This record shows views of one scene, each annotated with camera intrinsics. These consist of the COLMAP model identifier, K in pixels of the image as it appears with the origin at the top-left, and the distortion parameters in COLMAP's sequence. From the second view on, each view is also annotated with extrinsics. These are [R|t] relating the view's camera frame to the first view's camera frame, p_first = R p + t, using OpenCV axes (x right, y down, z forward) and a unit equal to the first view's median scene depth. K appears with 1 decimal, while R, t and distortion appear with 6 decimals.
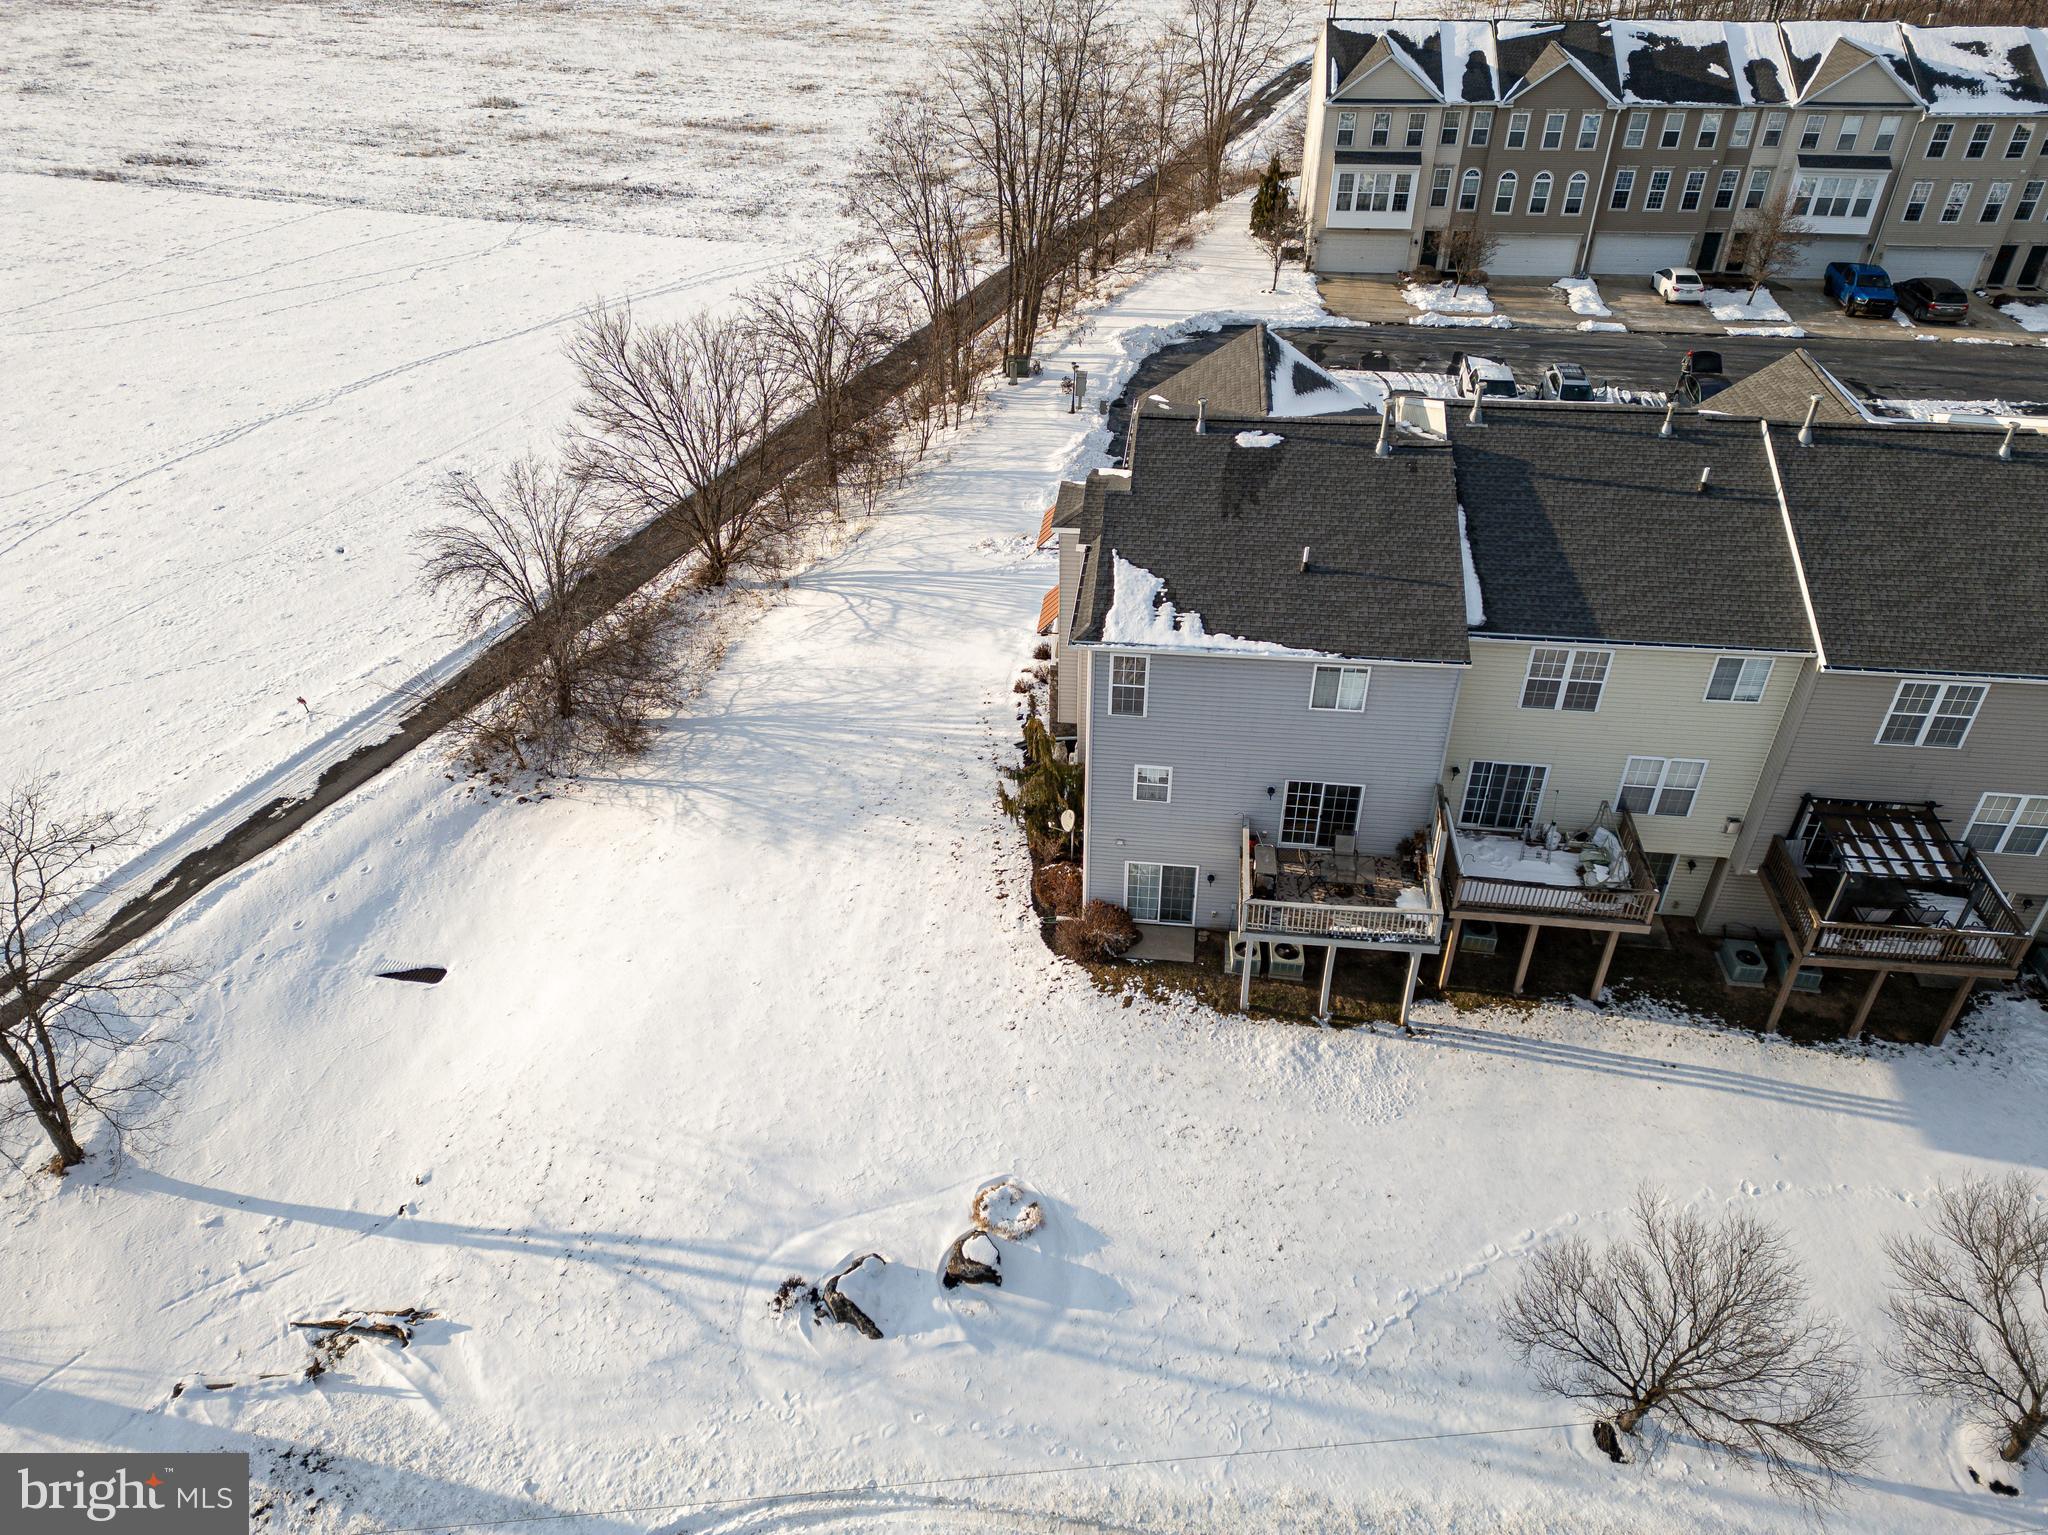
lens RADIAL K [[1412.2, 0, 1024.0], [0, 1412.2, 767.5], [0, 0, 1]] dist [0.070508, -0.052784]
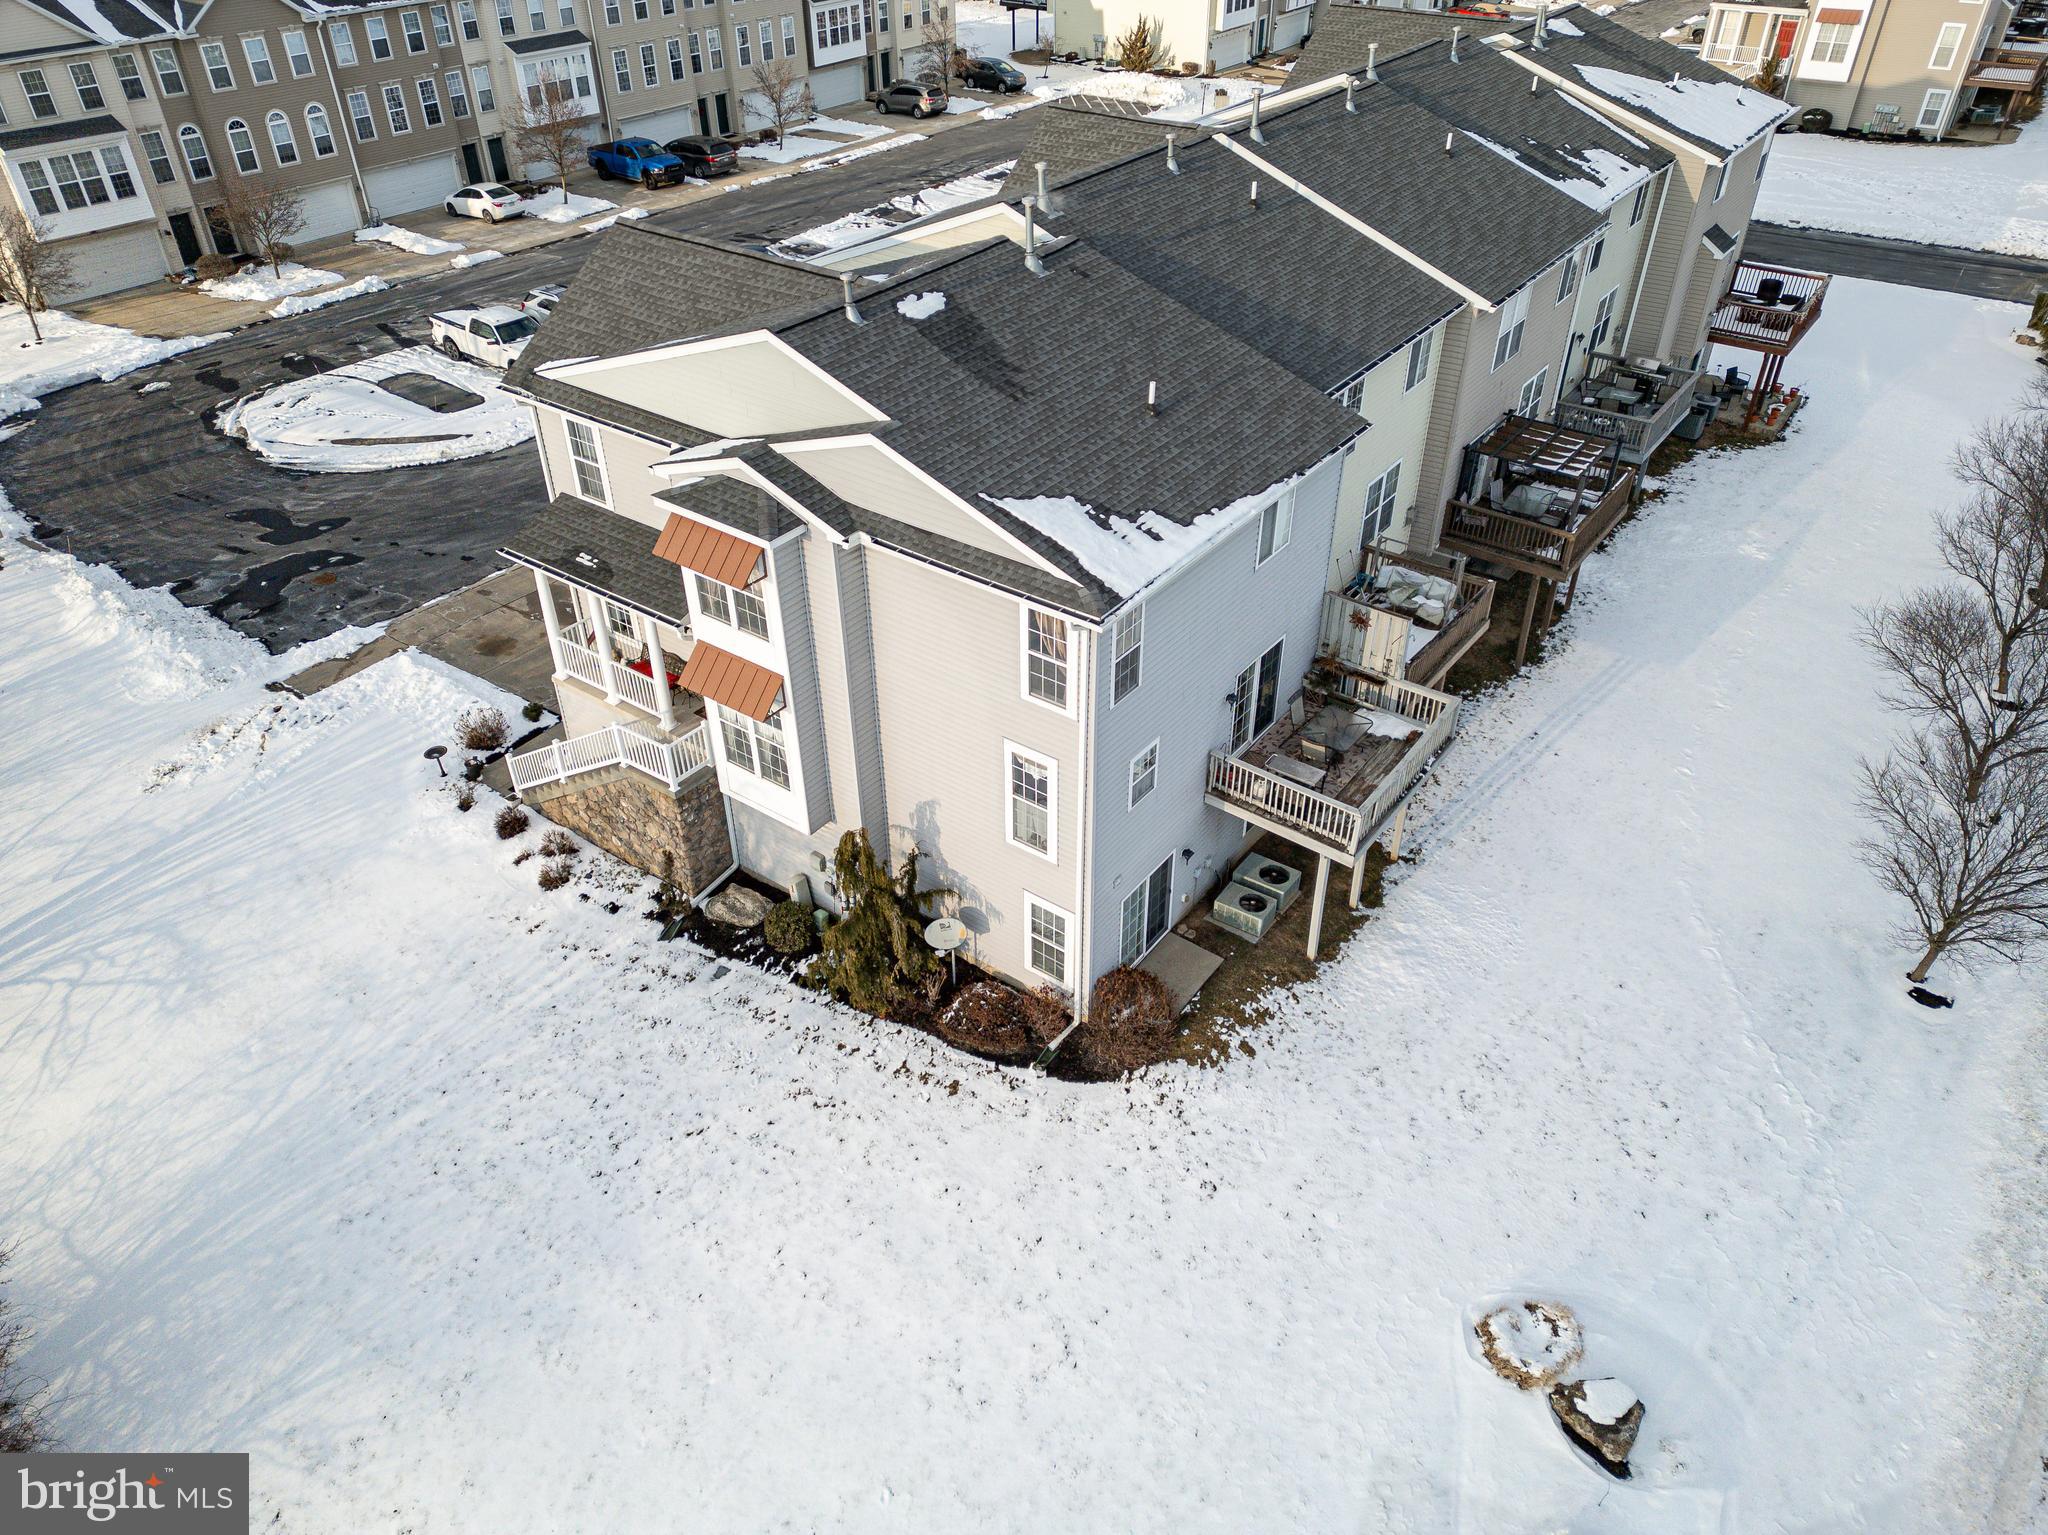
lens RADIAL K [[1412.2, 0, 1024.0], [0, 1412.2, 767.5], [0, 0, 1]] dist [0.070508, -0.052784]
pose [[0.498497, -0.511577, 0.699850, -0.261152], [0.516770, 0.823550, 0.233909, -0.113800], [-0.696024, 0.245059, 0.674905, 0.345004]]
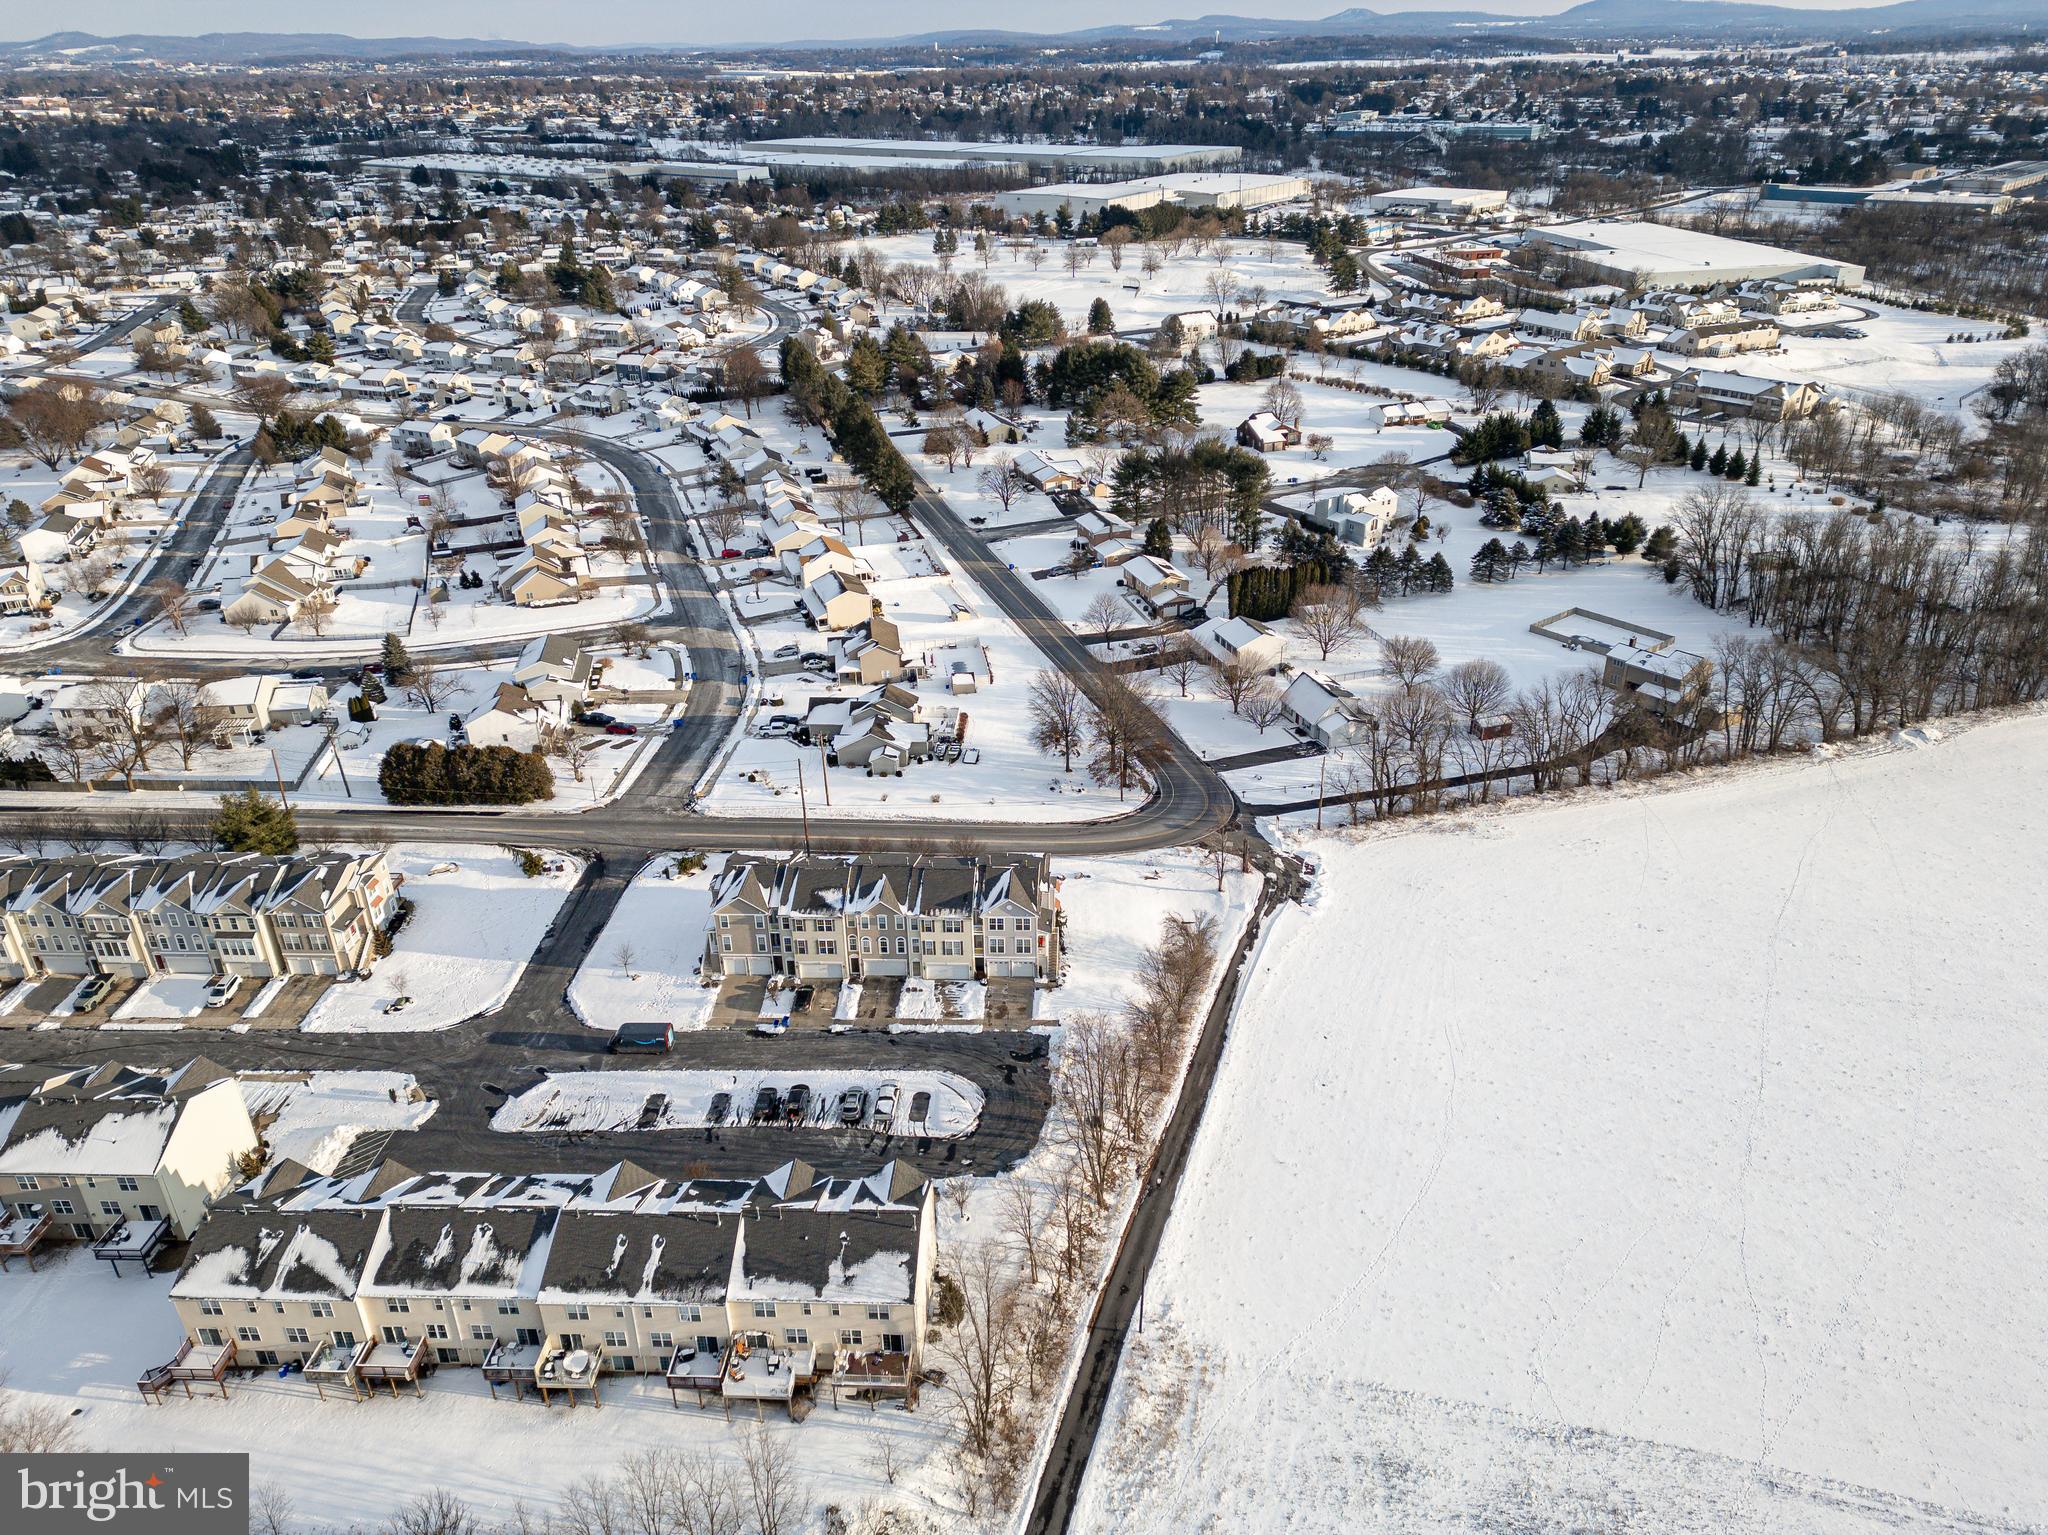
lens RADIAL K [[1480.3, 0, 1024.0], [0, 1480.3, 767.5], [0, 0, 1]] dist [0.082379, -0.077025]
pose [[-0.997973, 0.041275, -0.048439, 0.232088], [-0.025020, 0.445385, 0.894989, -3.096095], [0.058515, 0.894387, -0.443450, 1.860582]]
